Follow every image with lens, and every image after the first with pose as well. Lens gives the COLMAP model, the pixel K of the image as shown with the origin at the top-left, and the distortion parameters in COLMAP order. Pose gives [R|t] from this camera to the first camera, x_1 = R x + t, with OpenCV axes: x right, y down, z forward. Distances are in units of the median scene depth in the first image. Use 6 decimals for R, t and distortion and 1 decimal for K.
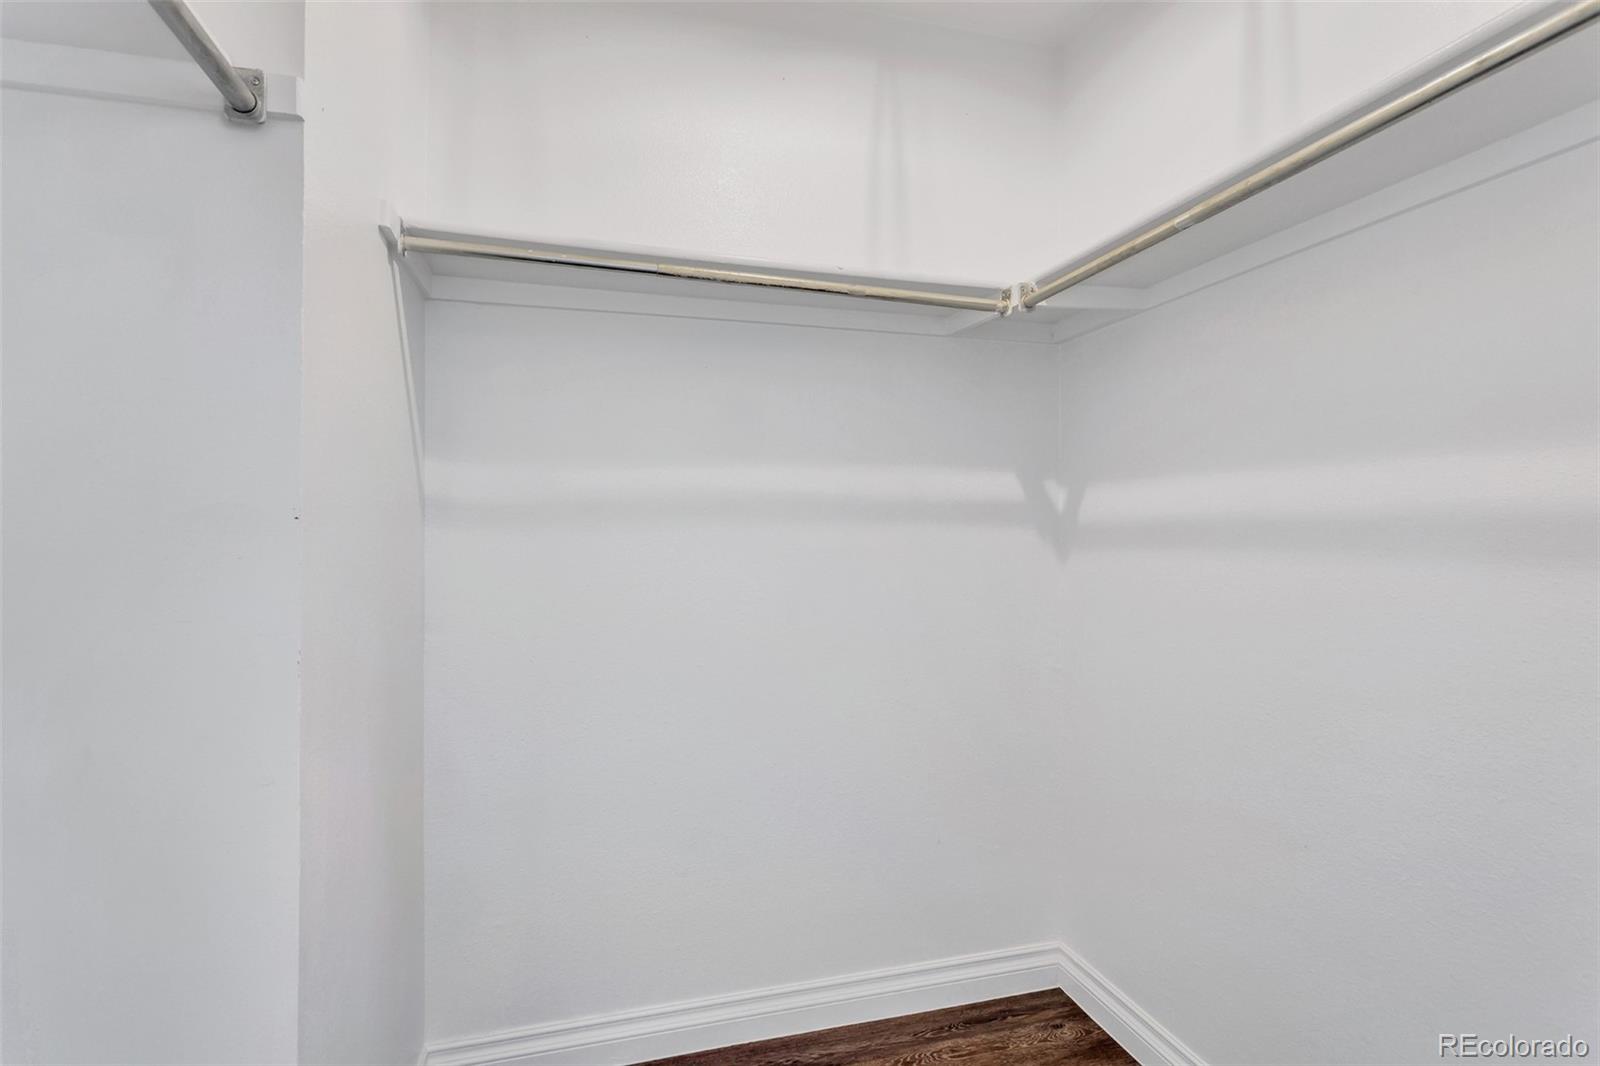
lens RADIAL K [[797.8, 0, 802.5], [0, 797.8, 524.6], [0, 0, 1]] dist [-0.004821, -0.000094]
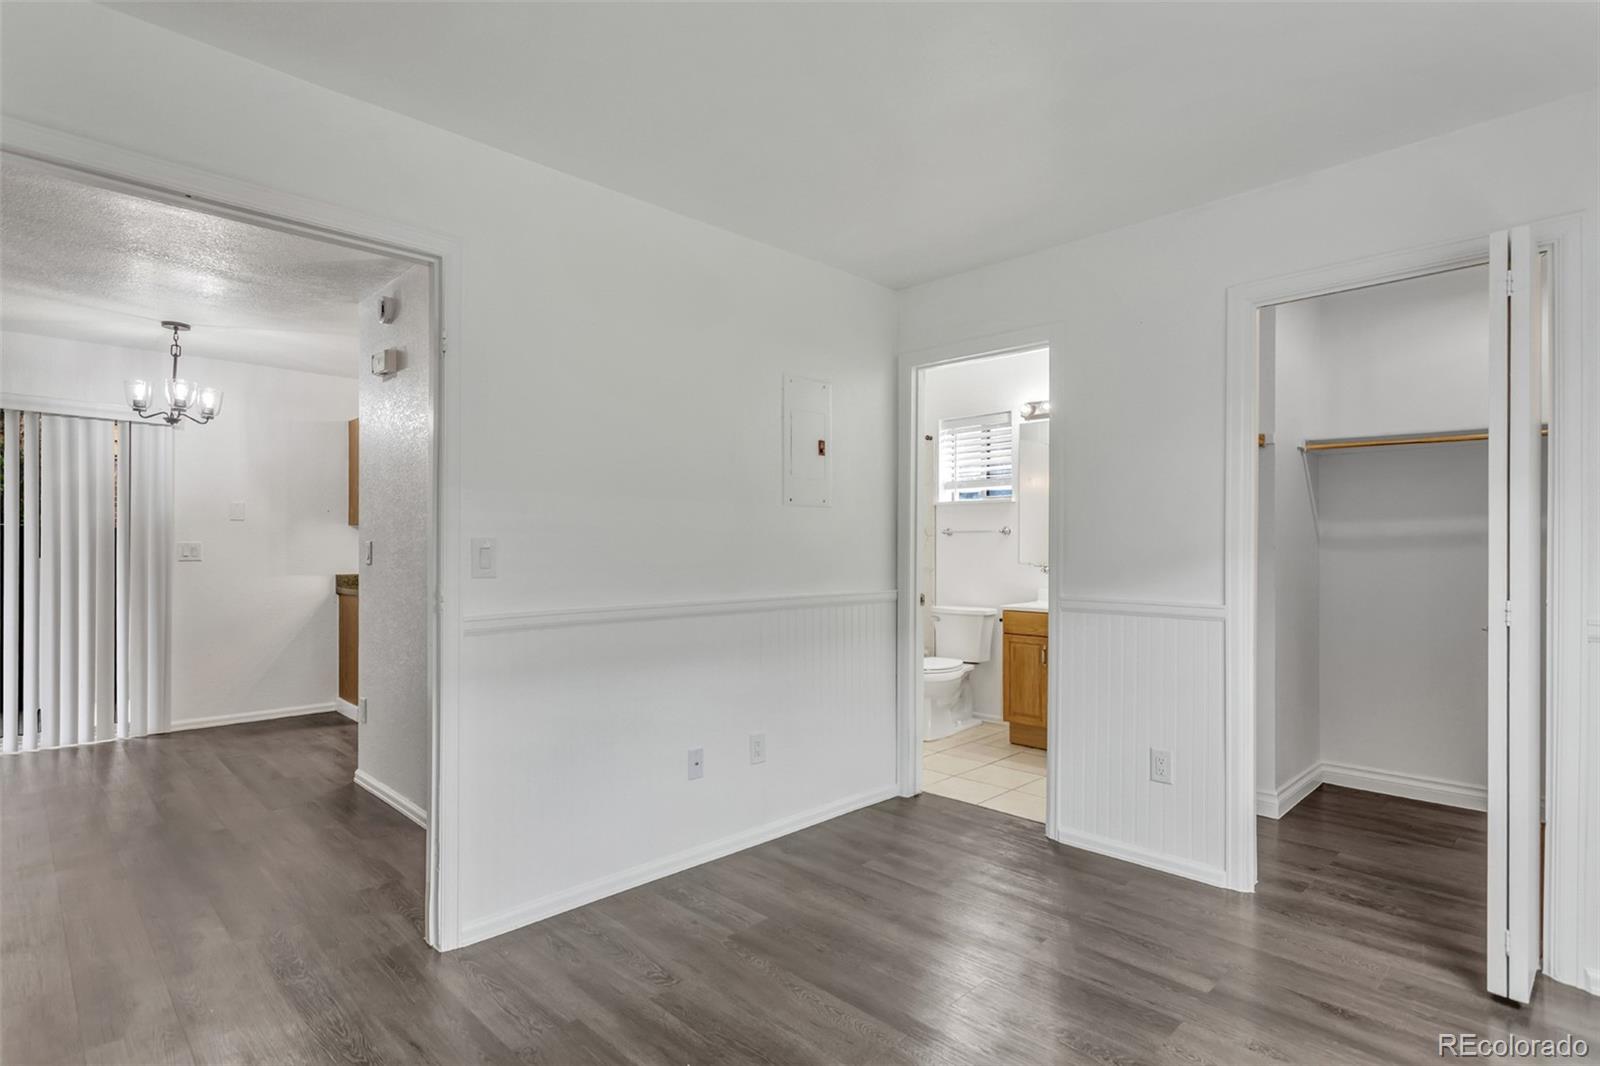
lens RADIAL K [[798.9, 0, 808.5], [0, 798.9, 541.9], [0, 0, 1]] dist [0.000672, 0.000129]
pose [[0.484408, -0.008385, -0.874802, 0.883058], [-0.008479, 0.999862, -0.014279, 0.029903], [0.874801, 0.014334, 0.484270, -1.509981]]
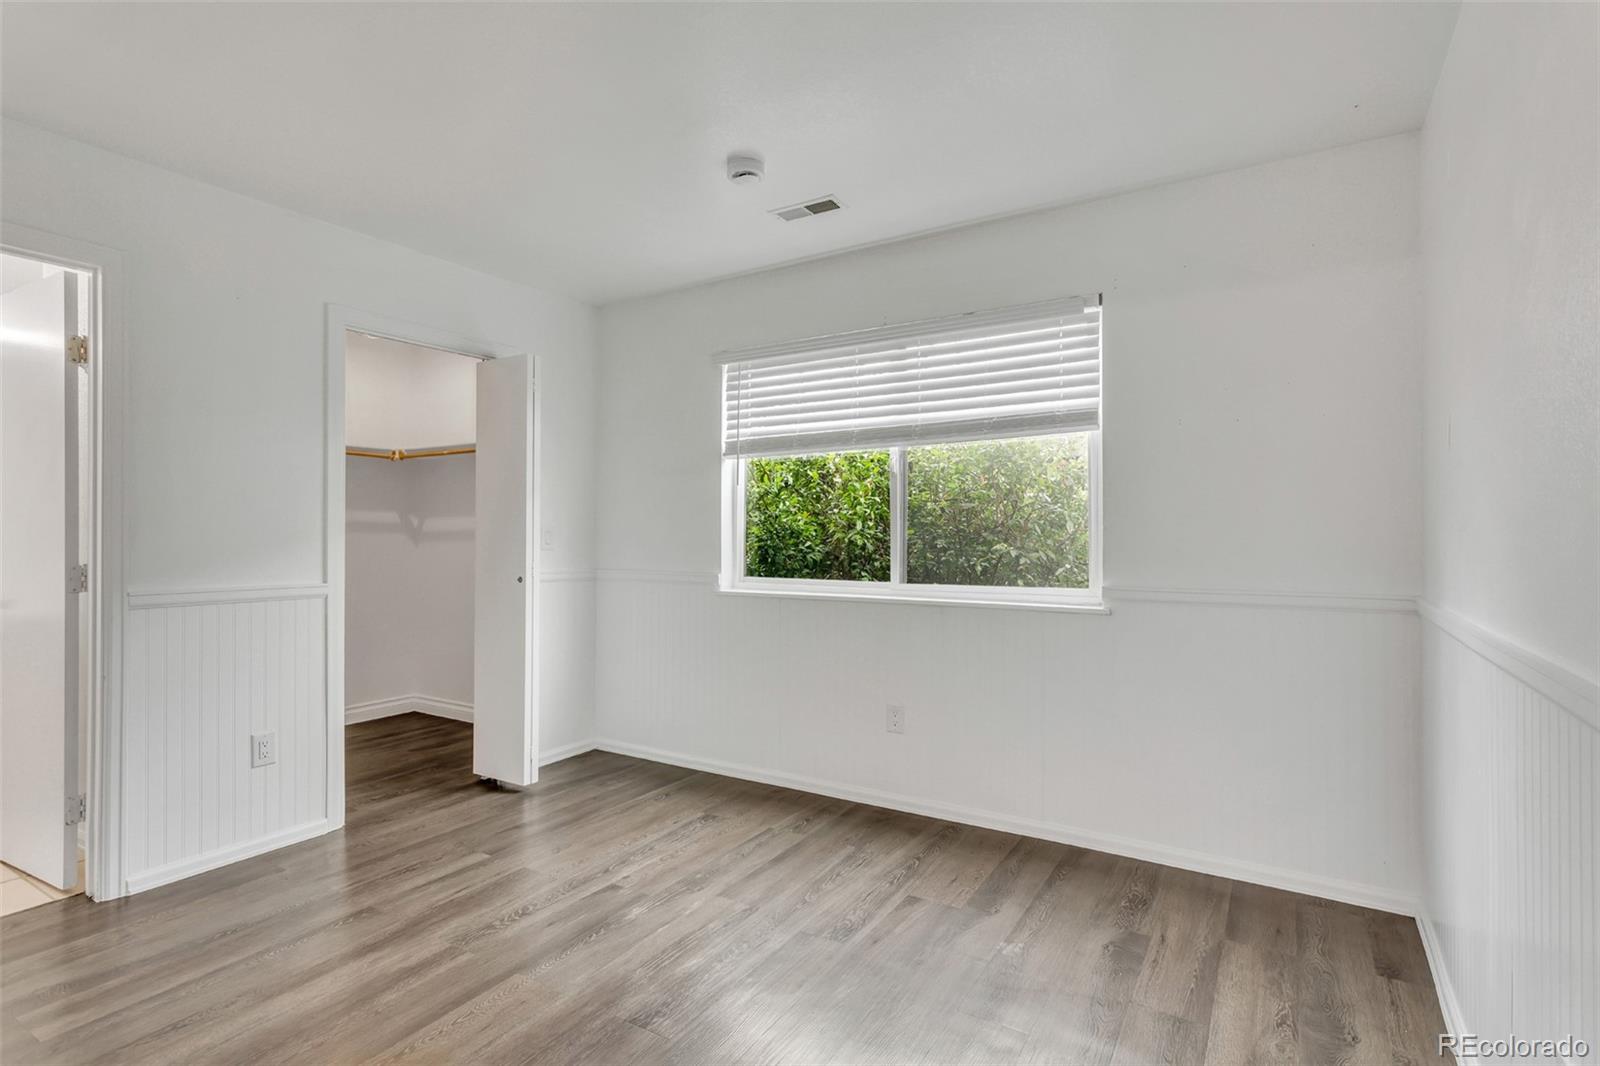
lens RADIAL K [[781.3, 0, 800.0], [0, 781.3, 533.0], [0, 0, 1]] dist [-0.001350, -0.000361]
pose [[0.734337, 0.000479, 0.678785, -0.576079], [0.006061, 0.999955, -0.007262, 0.032586], [-0.678758, 0.009447, 0.734301, -2.045107]]
